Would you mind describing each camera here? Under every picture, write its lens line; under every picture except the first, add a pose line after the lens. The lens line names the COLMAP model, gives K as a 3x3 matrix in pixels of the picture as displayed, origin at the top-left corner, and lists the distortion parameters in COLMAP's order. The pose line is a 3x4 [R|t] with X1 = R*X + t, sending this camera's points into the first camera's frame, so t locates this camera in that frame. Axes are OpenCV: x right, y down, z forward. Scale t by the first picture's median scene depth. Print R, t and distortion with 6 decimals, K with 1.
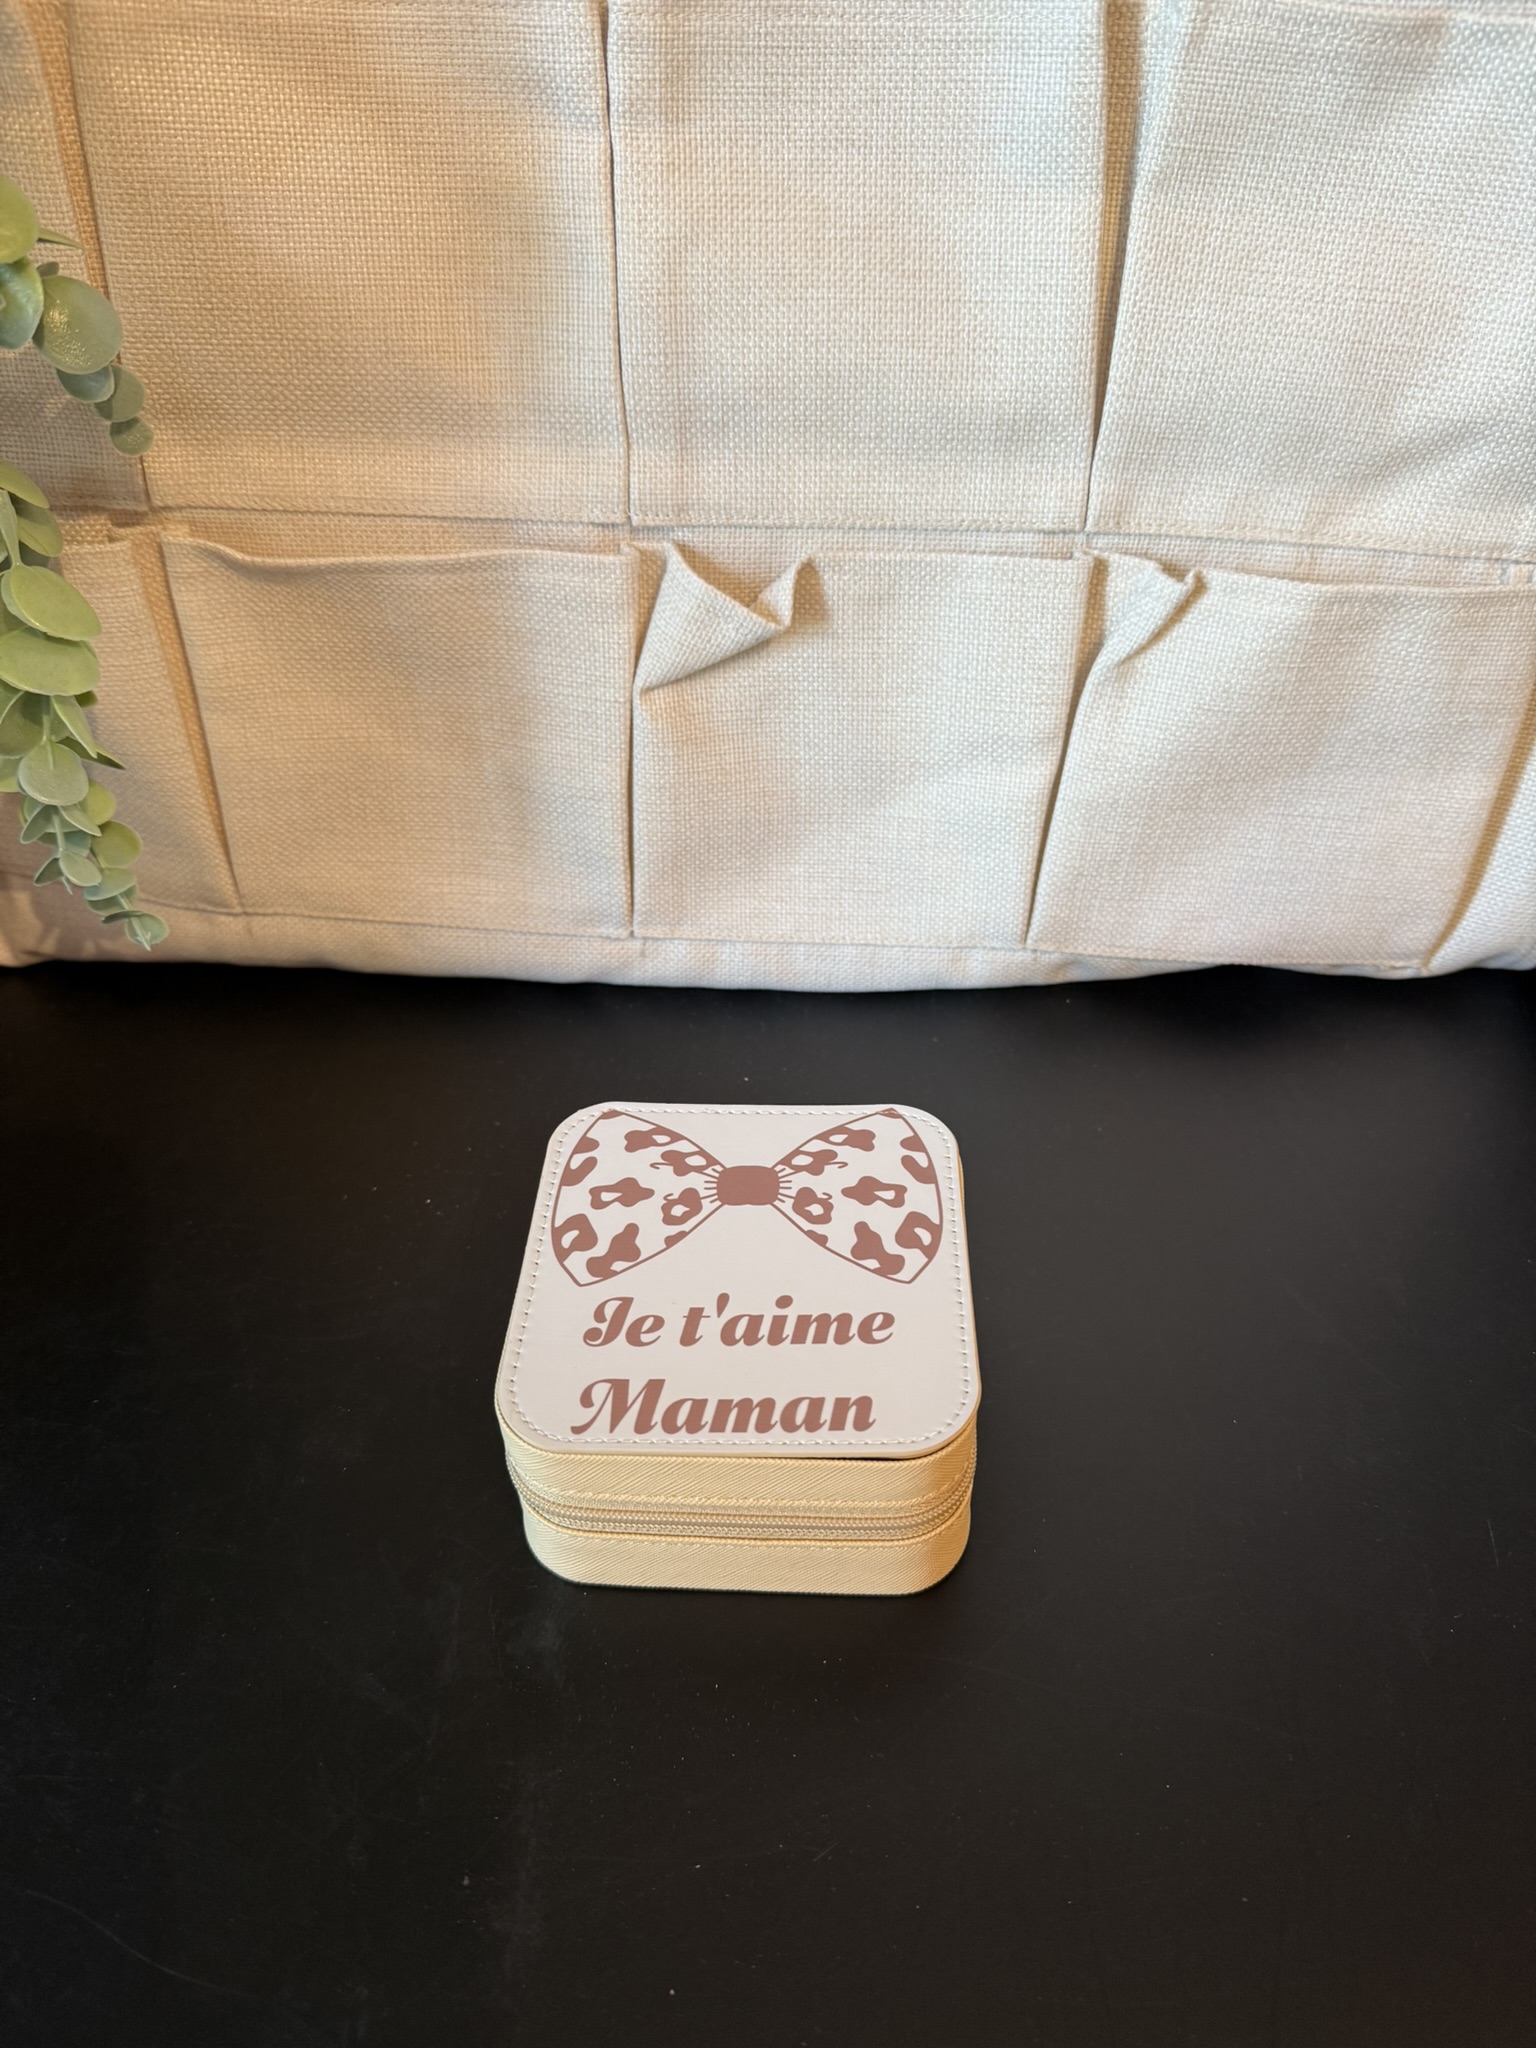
lens RADIAL K [[1485.8, 0, 774.8], [0, 1485.8, 1045.2], [0, 0, 1]] dist [-0.036776, -0.003824]
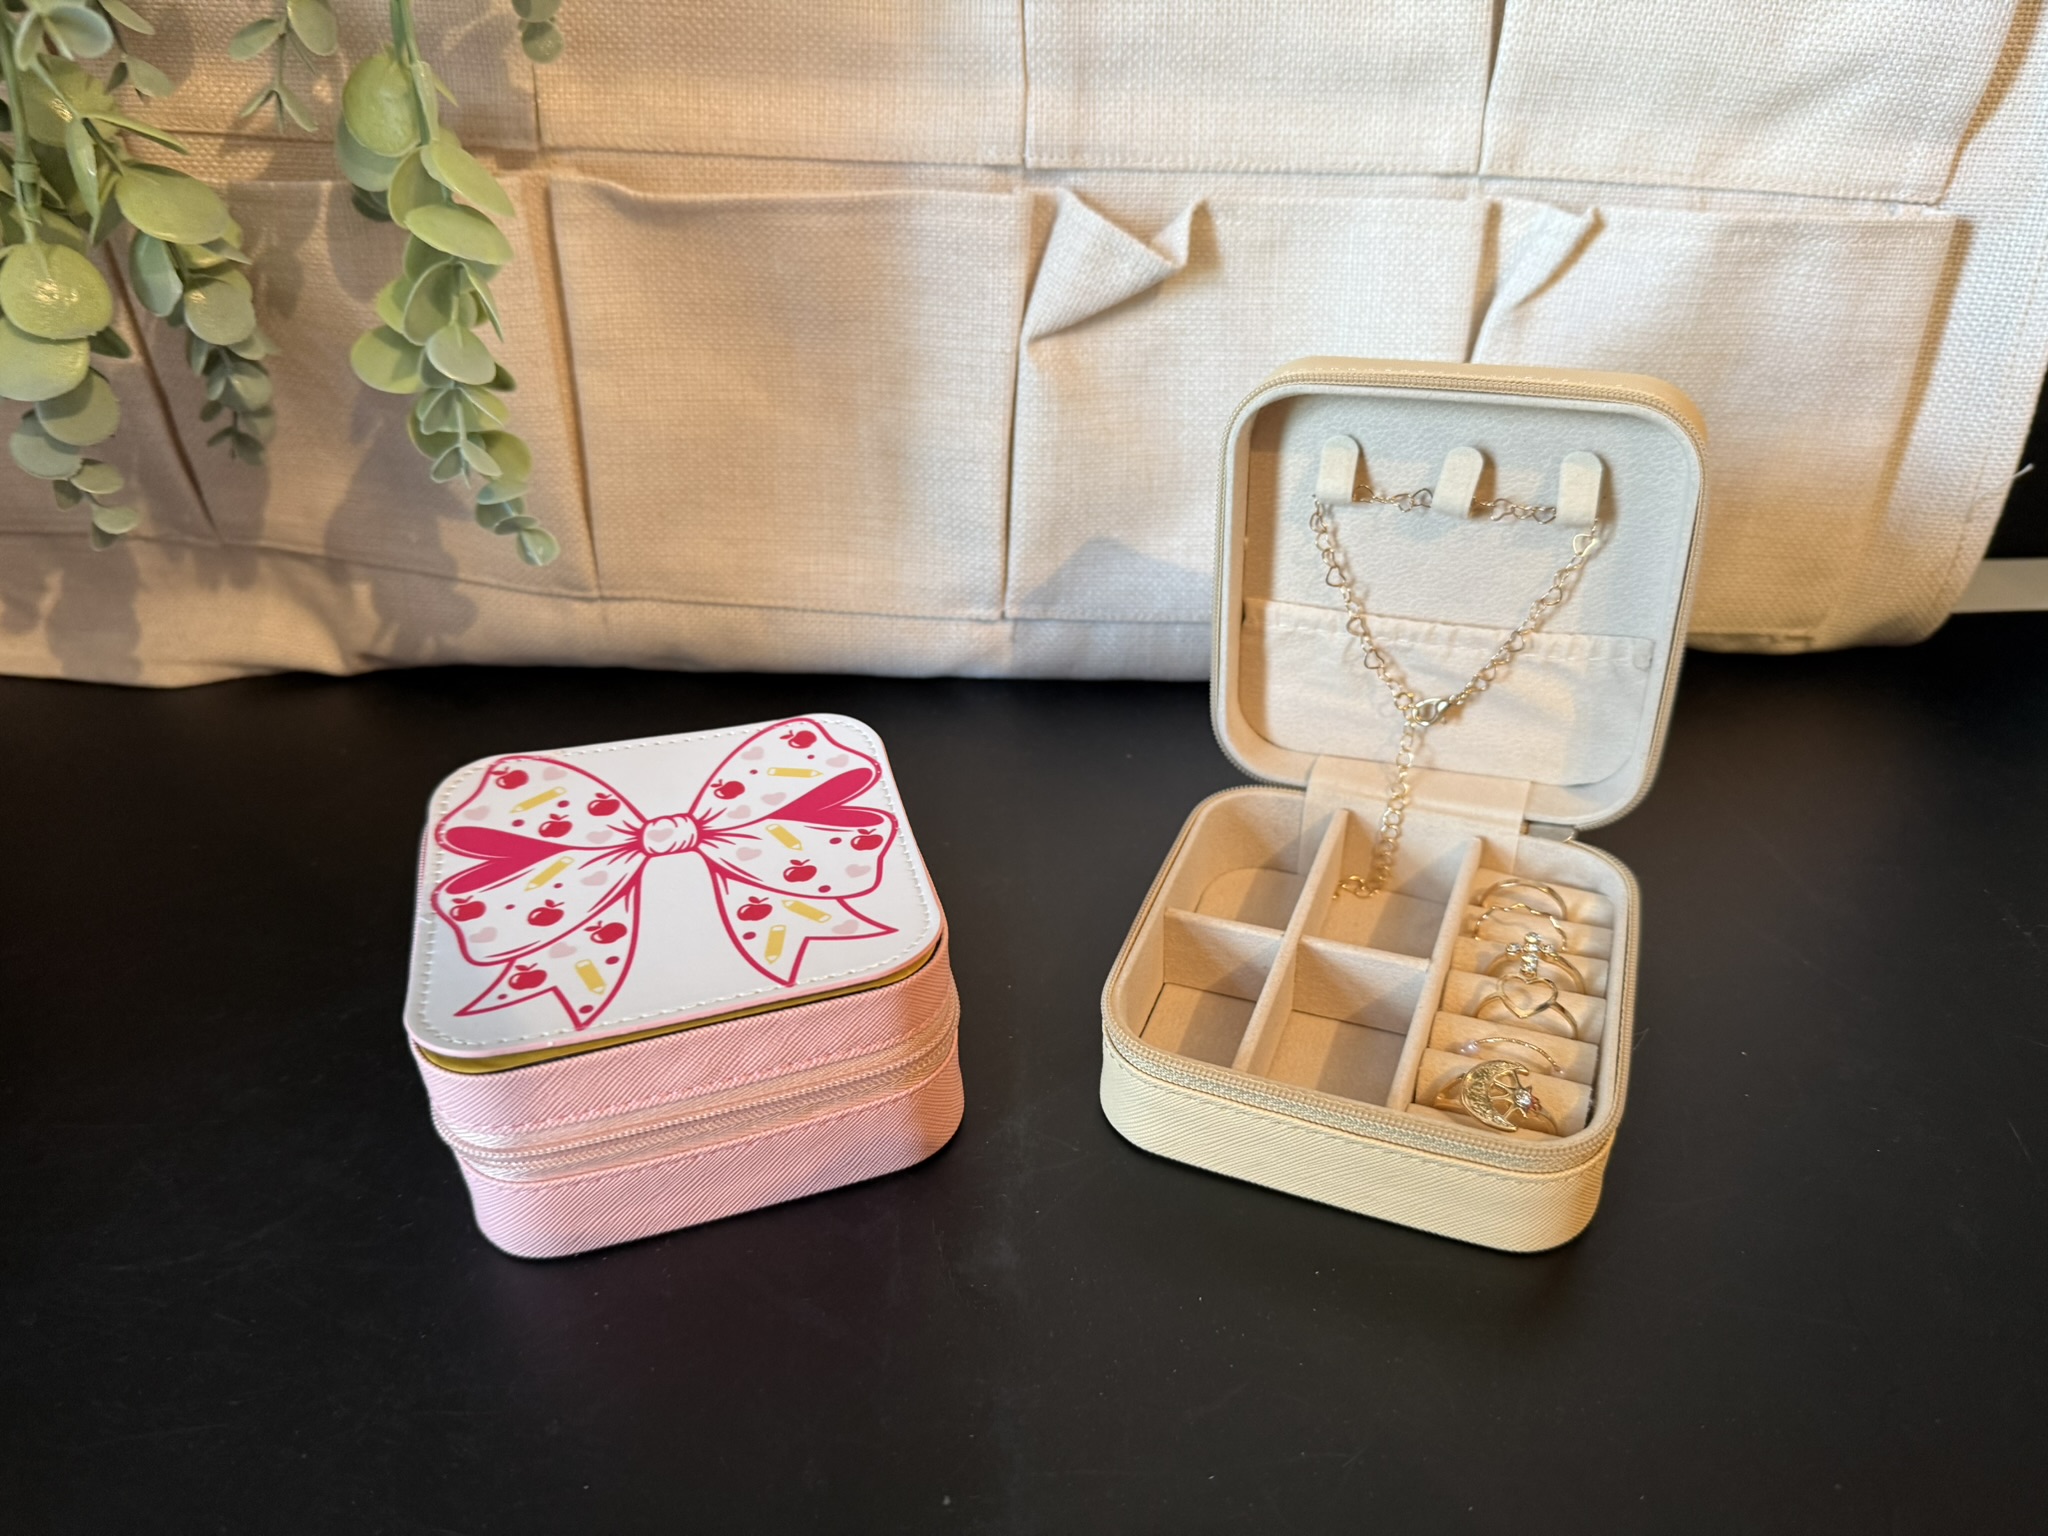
lens RADIAL K [[1485.8, 0, 1008.1], [0, 1485.8, 807.2], [0, 0, 1]] dist [-0.036776, -0.003824]
pose [[0.999771, -0.012515, 0.017341, -0.132199], [0.014368, 0.993690, -0.111240, 0.185703], [-0.015839, 0.111464, 0.993642, 0.064073]]
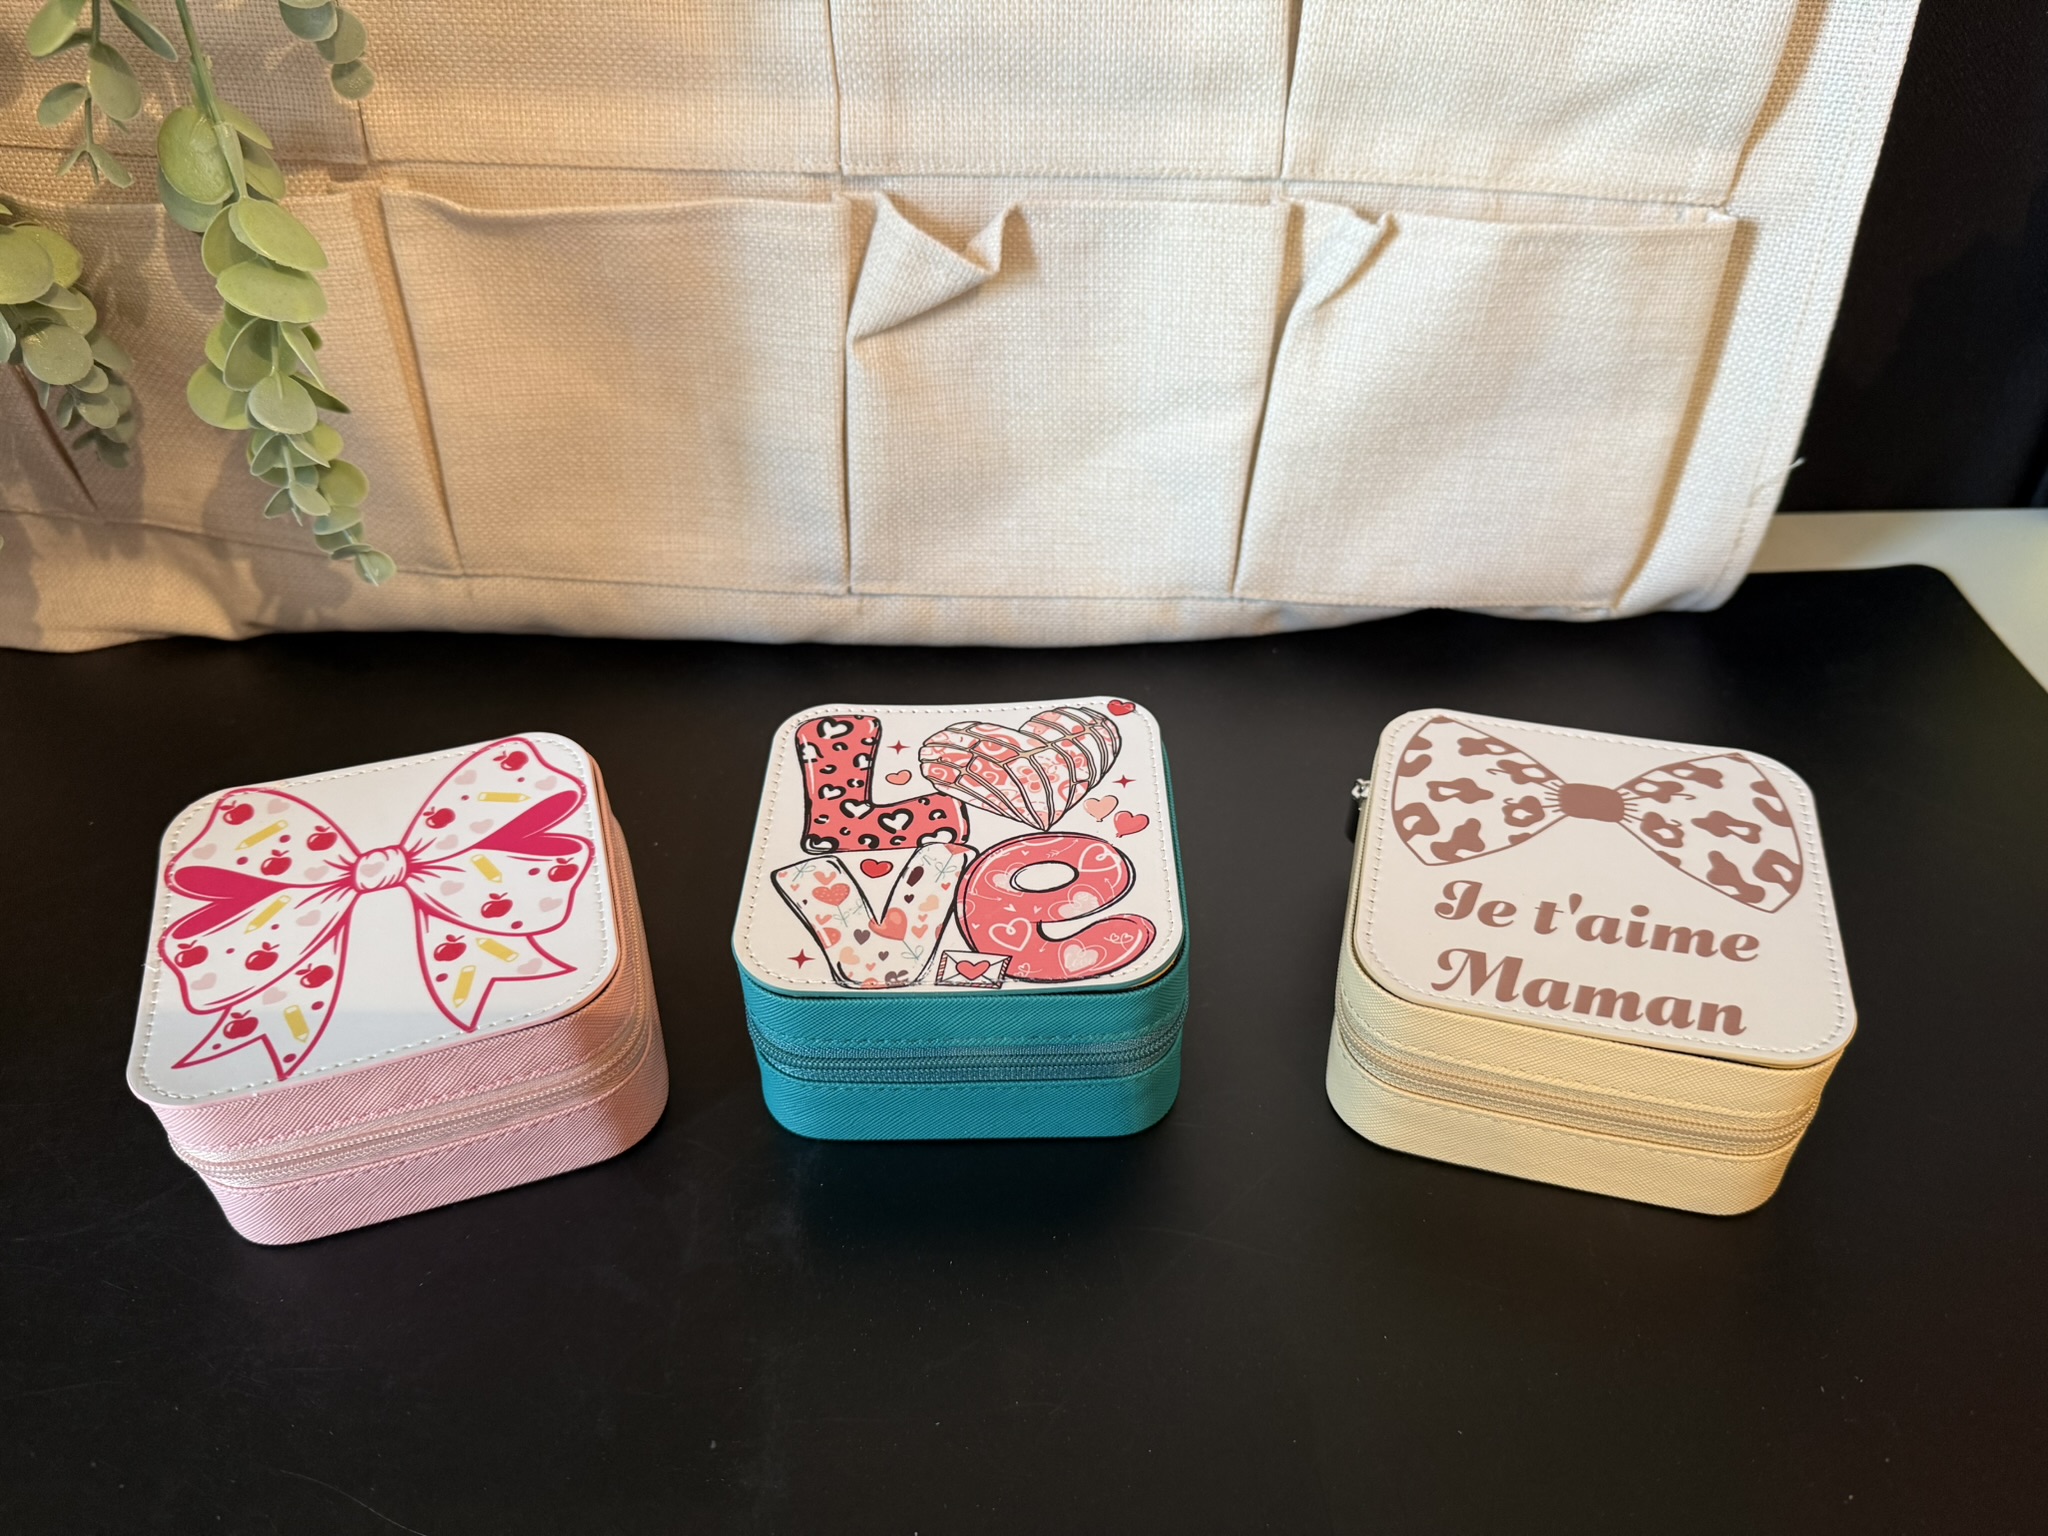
lens RADIAL K [[1485.8, 0, 1031.4], [0, 1485.8, 800.3], [0, 0, 1]] dist [-0.036776, -0.003824]
pose [[0.999228, -0.020658, 0.033420, -0.009068], [0.020655, 0.999787, 0.000432, 0.085878], [-0.033422, 0.000258, 0.999441, -0.030655]]
